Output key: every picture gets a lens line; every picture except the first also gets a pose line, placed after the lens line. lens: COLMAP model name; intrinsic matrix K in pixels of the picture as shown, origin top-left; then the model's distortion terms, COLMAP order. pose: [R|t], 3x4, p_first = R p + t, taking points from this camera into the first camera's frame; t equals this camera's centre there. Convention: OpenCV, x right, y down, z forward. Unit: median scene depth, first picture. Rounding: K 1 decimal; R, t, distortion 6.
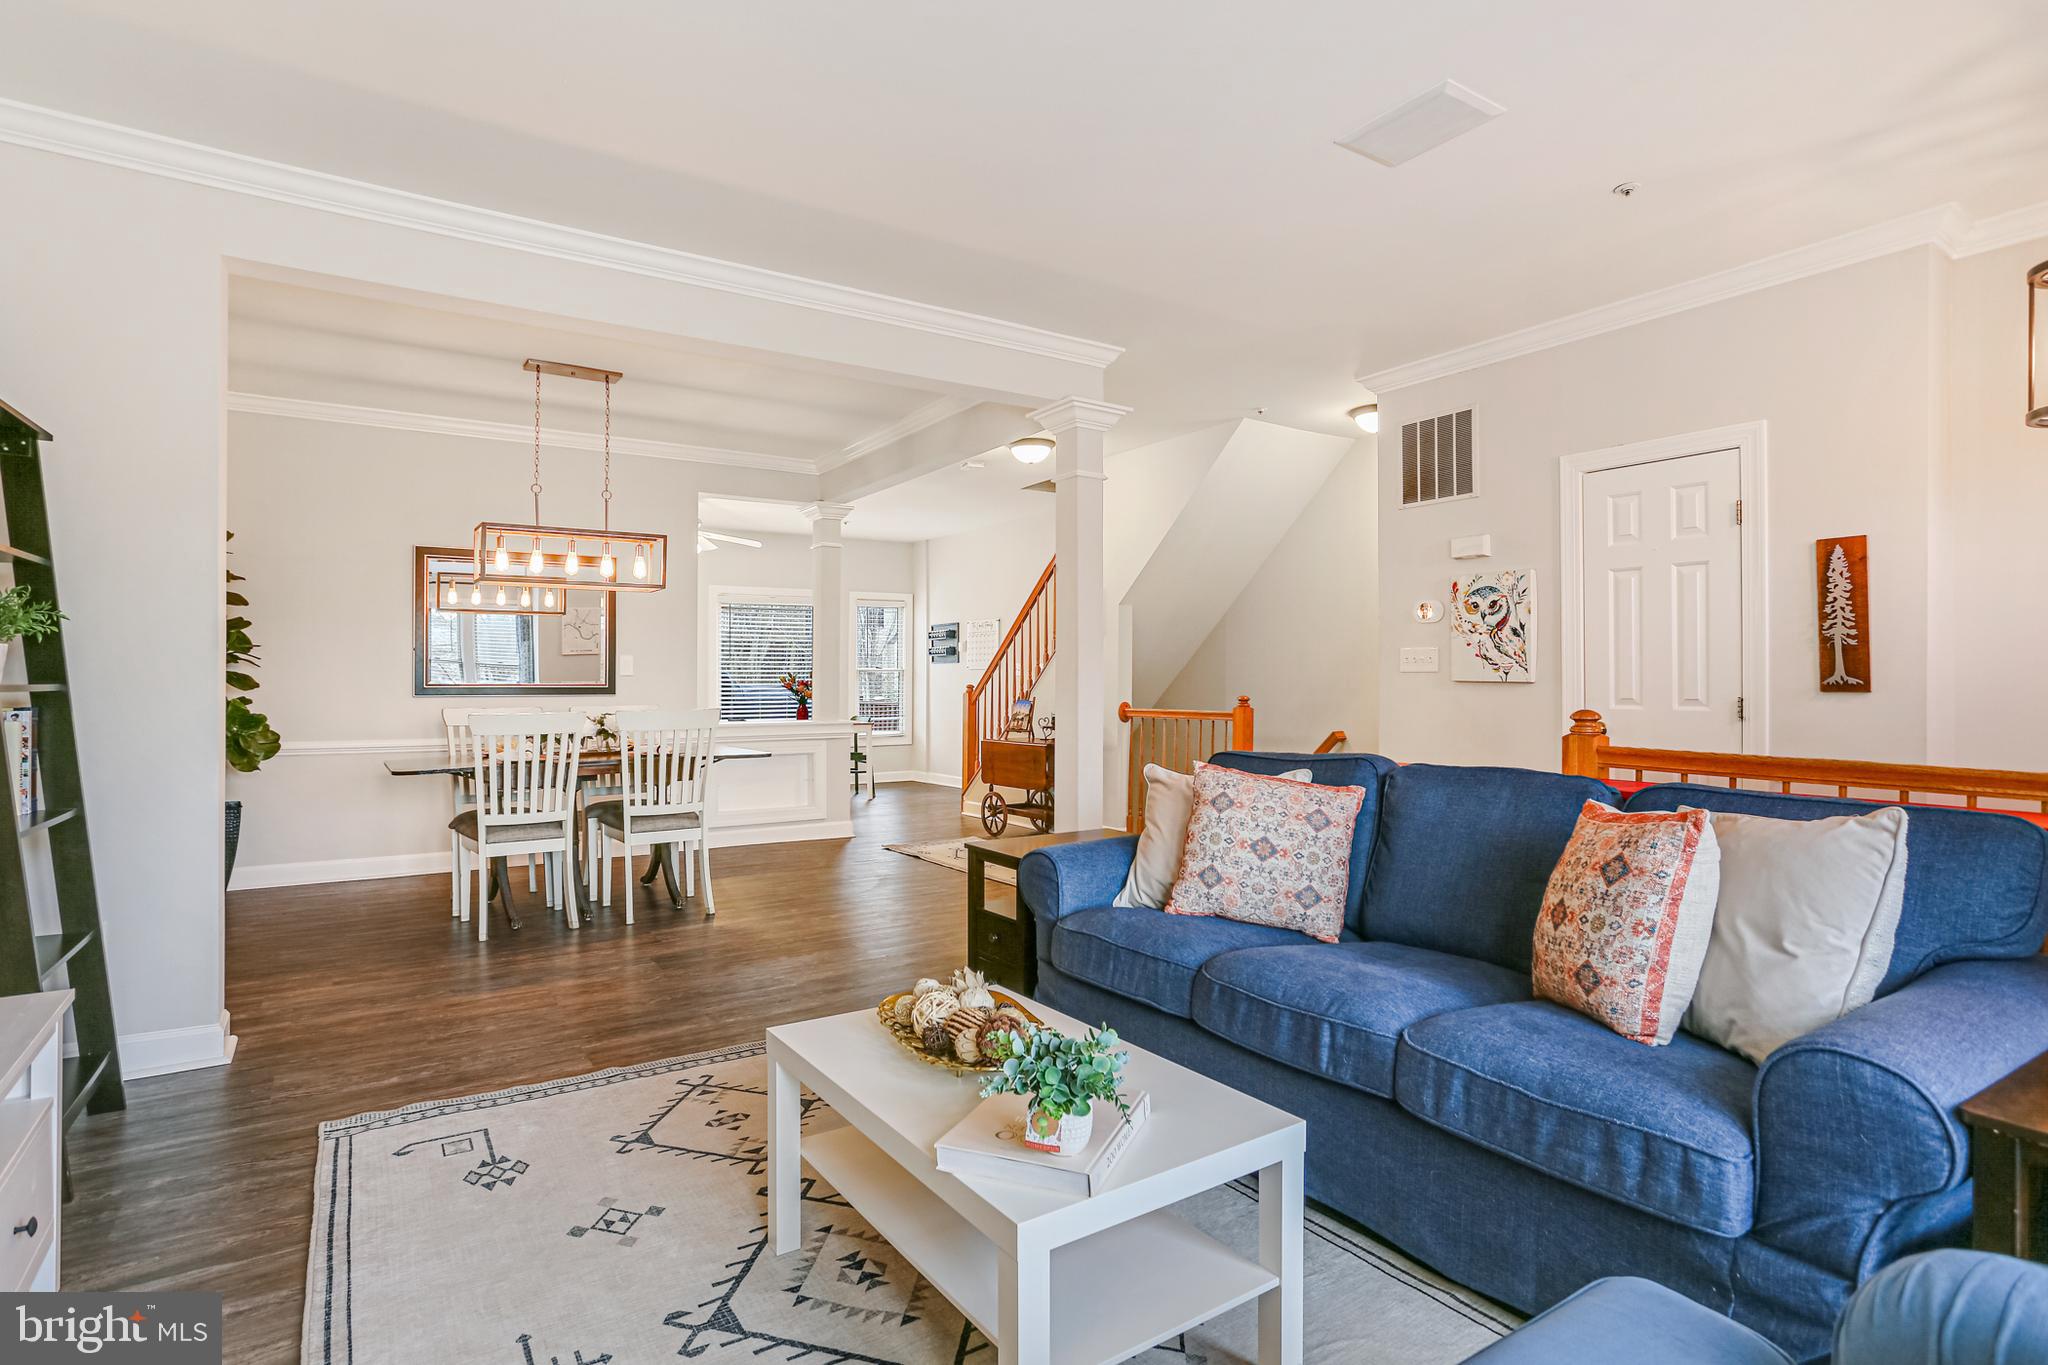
lens RADIAL K [[1025.1, 0, 1020.9], [0, 1025.1, 669.0], [0, 0, 1]] dist [-0.067924, 0.042064]
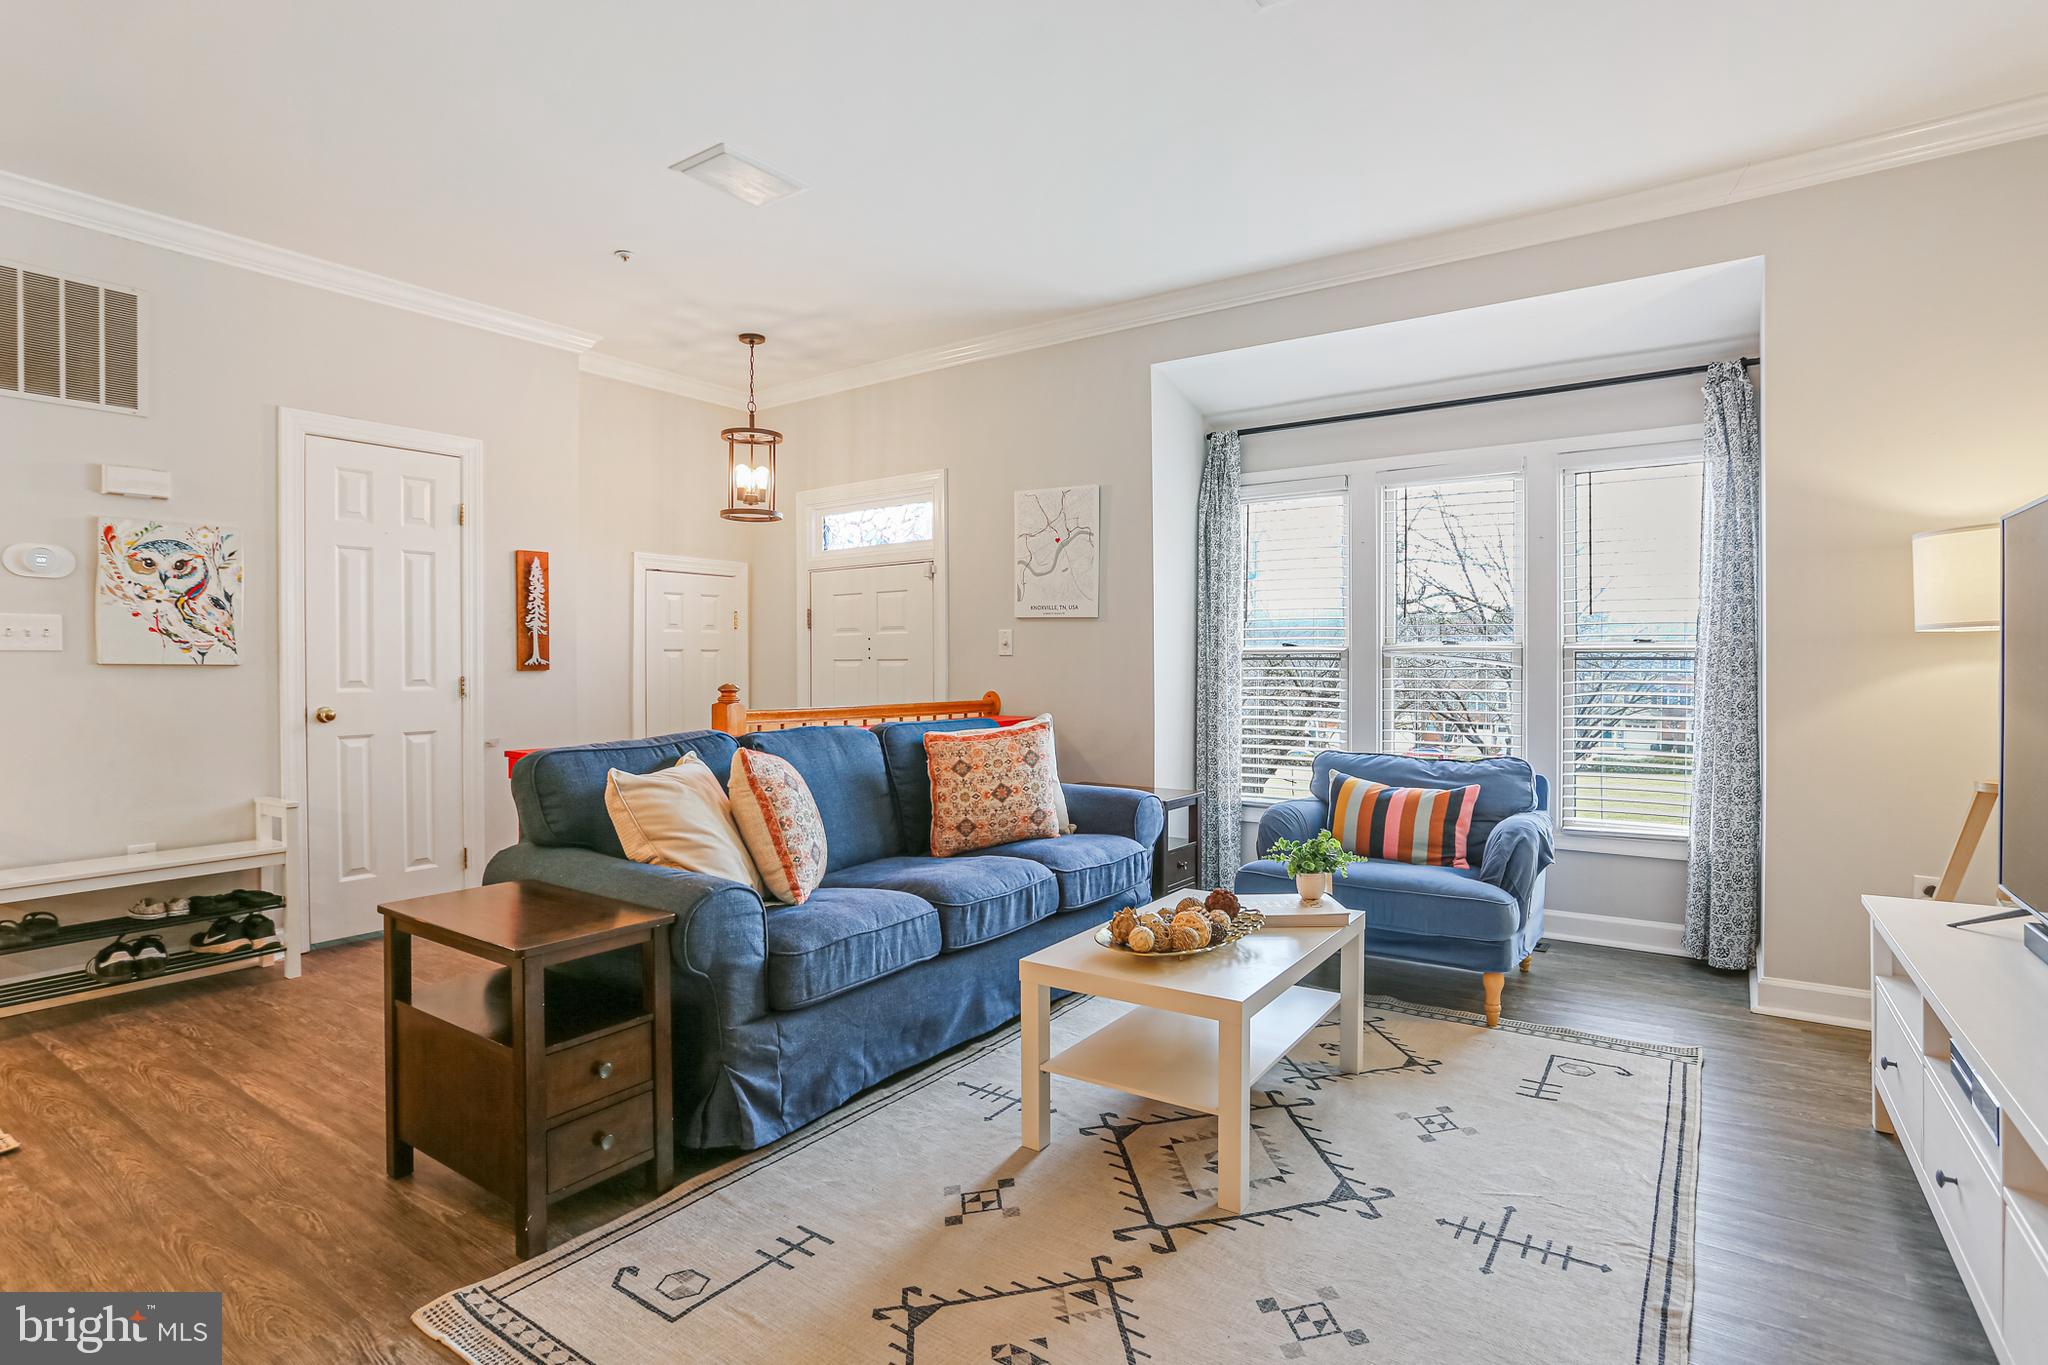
lens RADIAL K [[1025.1, 0, 1020.9], [0, 1025.1, 669.0], [0, 0, 1]] dist [-0.067924, 0.042064]
pose [[-0.365237, -0.008940, 0.930871, -0.626497], [-0.008901, 0.999942, 0.006111, 0.007178], [-0.930872, -0.006053, -0.365296, 0.887604]]
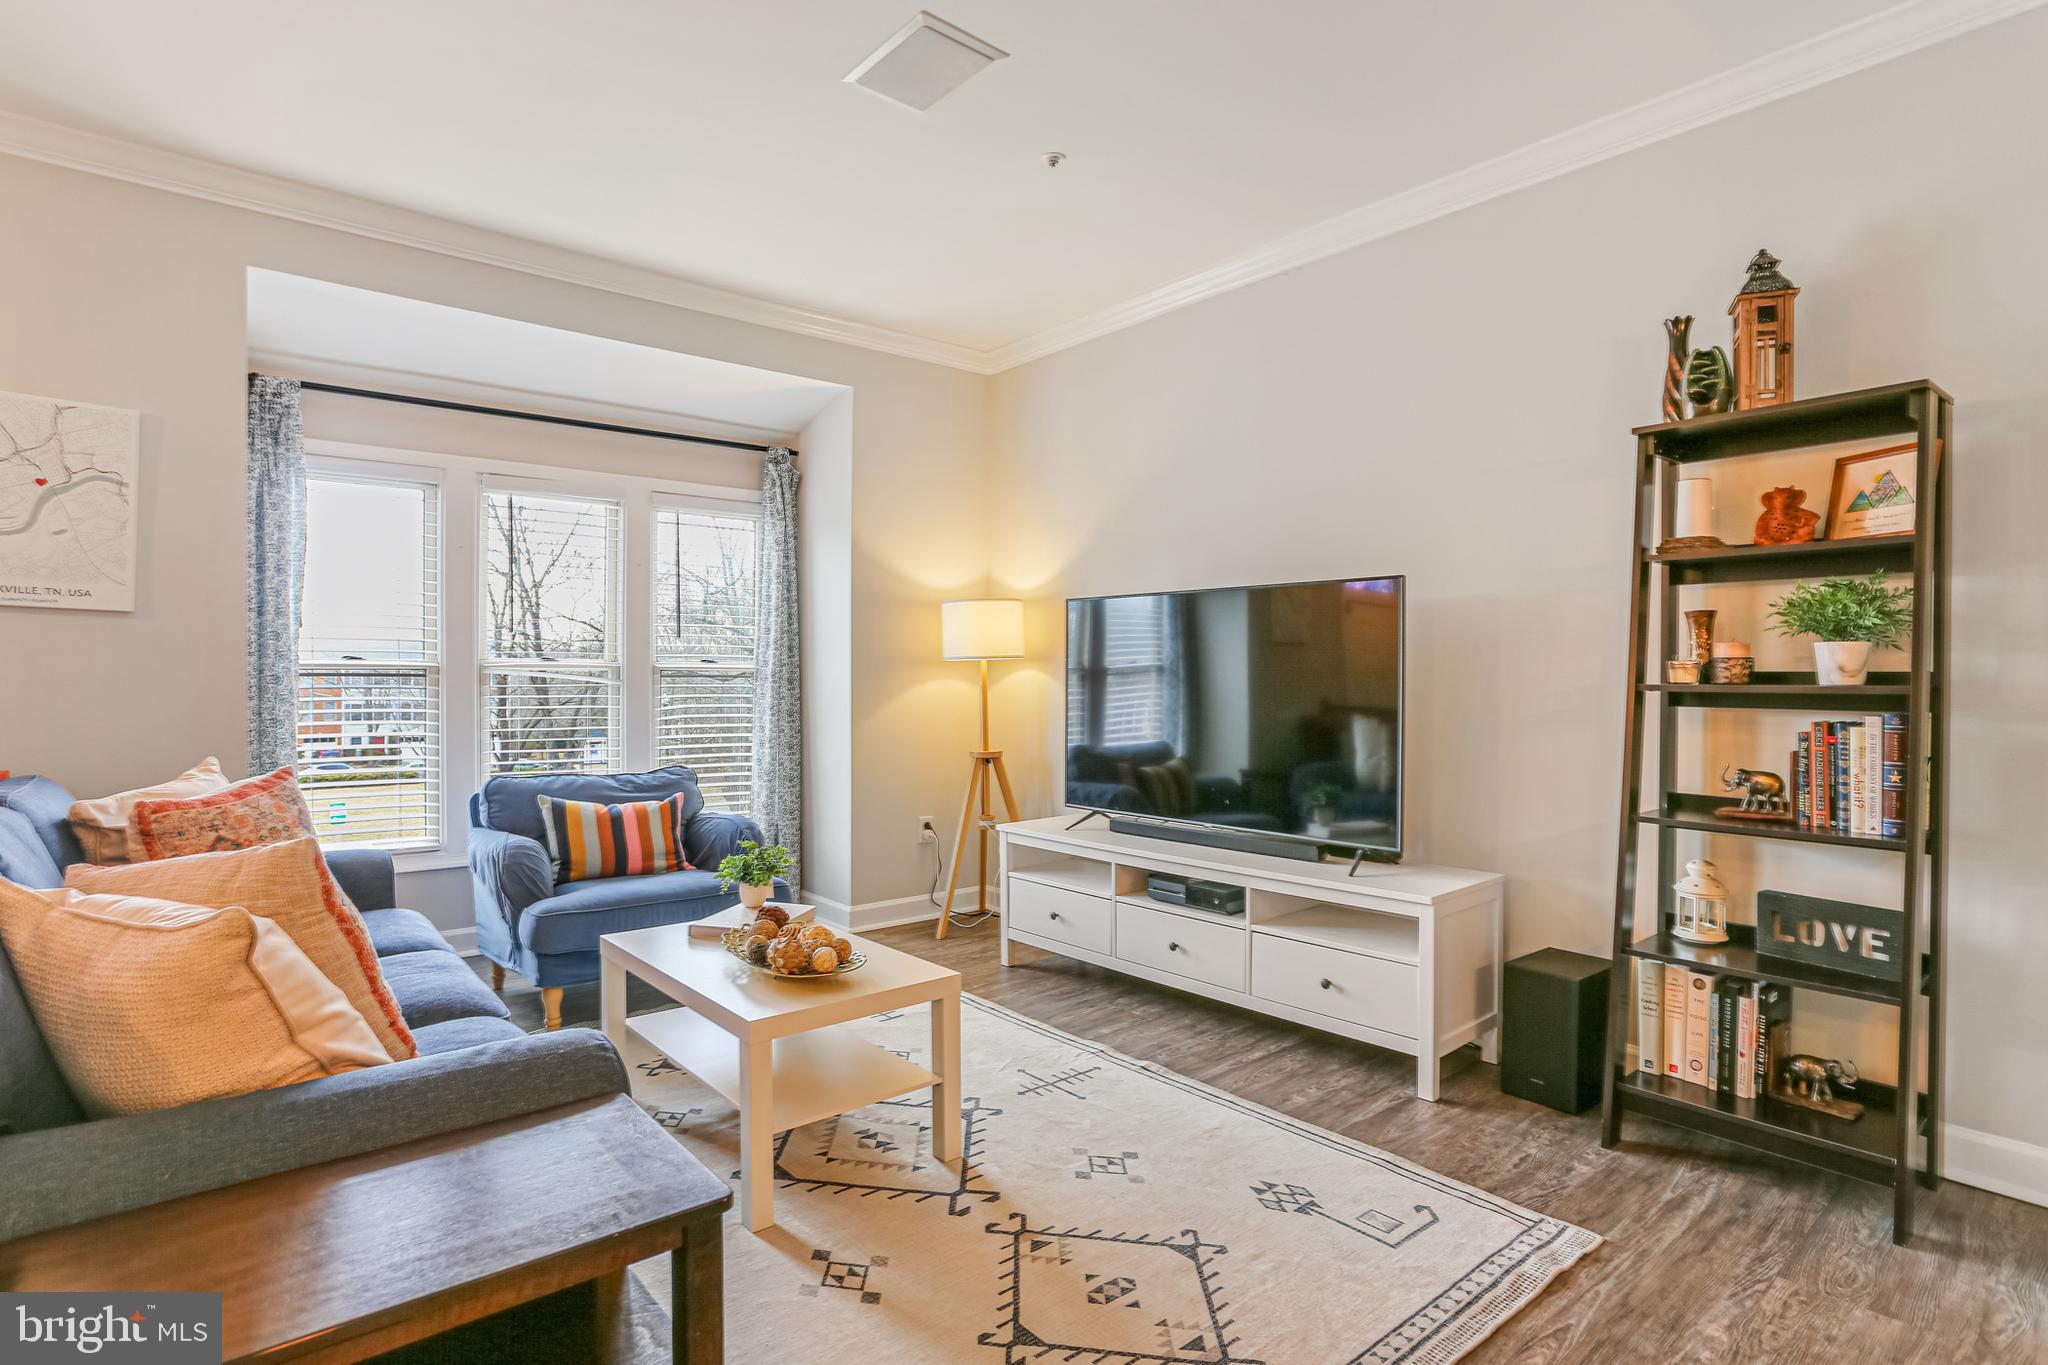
lens RADIAL K [[1044.5, 0, 1010.7], [0, 1044.5, 681.9], [0, 0, 1]] dist [-0.030748, 0.000080]
pose [[-0.994291, -0.003312, -0.106655, -0.099202], [-0.002642, 0.999976, -0.006426, 0.011247], [0.106674, -0.006108, -0.994275, 1.246804]]
